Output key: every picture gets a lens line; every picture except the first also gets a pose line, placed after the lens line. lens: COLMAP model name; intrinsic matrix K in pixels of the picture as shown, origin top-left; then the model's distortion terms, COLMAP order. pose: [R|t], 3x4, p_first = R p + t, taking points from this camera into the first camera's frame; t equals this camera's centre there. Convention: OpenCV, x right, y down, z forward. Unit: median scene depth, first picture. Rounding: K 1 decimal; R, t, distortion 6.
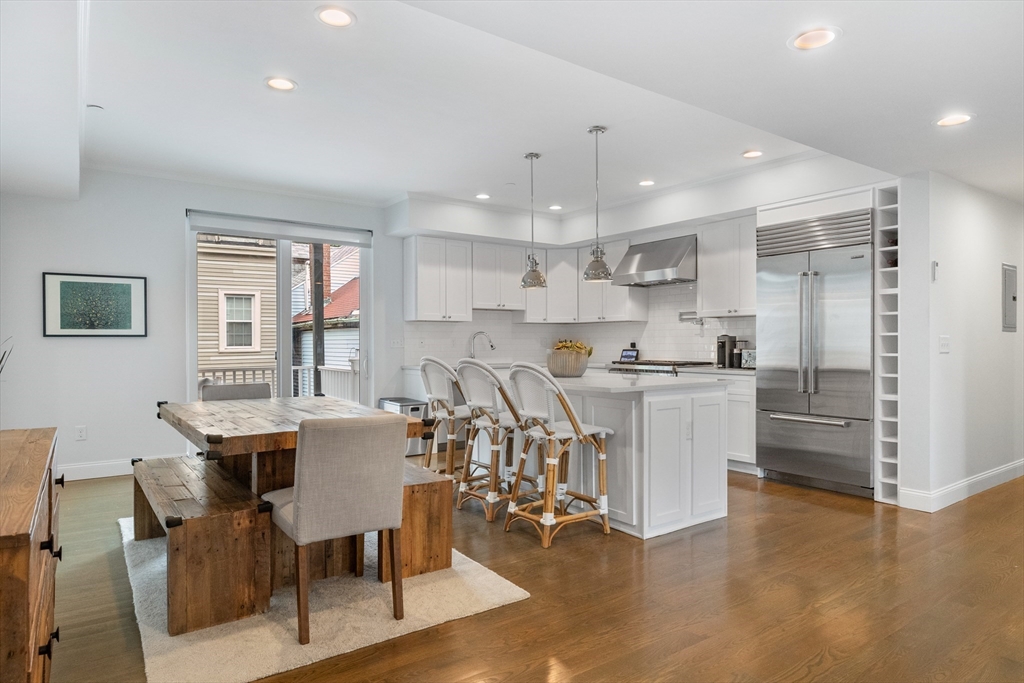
lens RADIAL K [[604.0, 0, 513.7], [0, 604.0, 351.2], [0, 0, 1]] dist [0.000725, -0.001513]
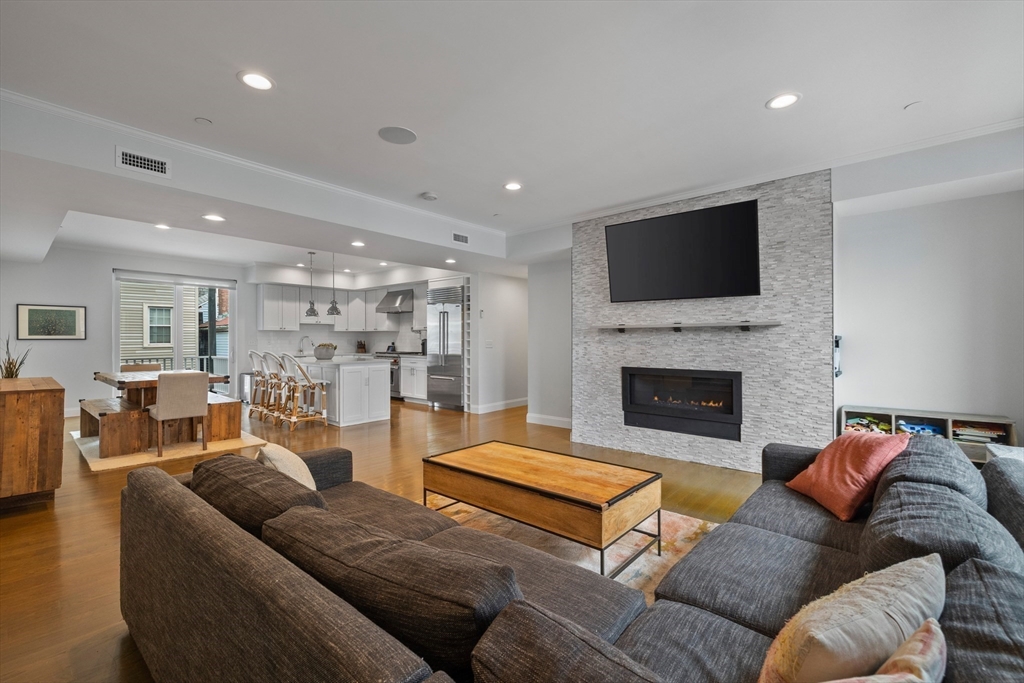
lens RADIAL K [[438.9, 0, 514.8], [0, 438.9, 341.0], [0, 0, 1]] dist [0.002597, -0.000847]
pose [[0.971984, 0.000541, 0.235047, 0.341848], [0.002021, 0.999941, -0.010661, -0.004003], [-0.235039, 0.010837, 0.971926, -0.600421]]
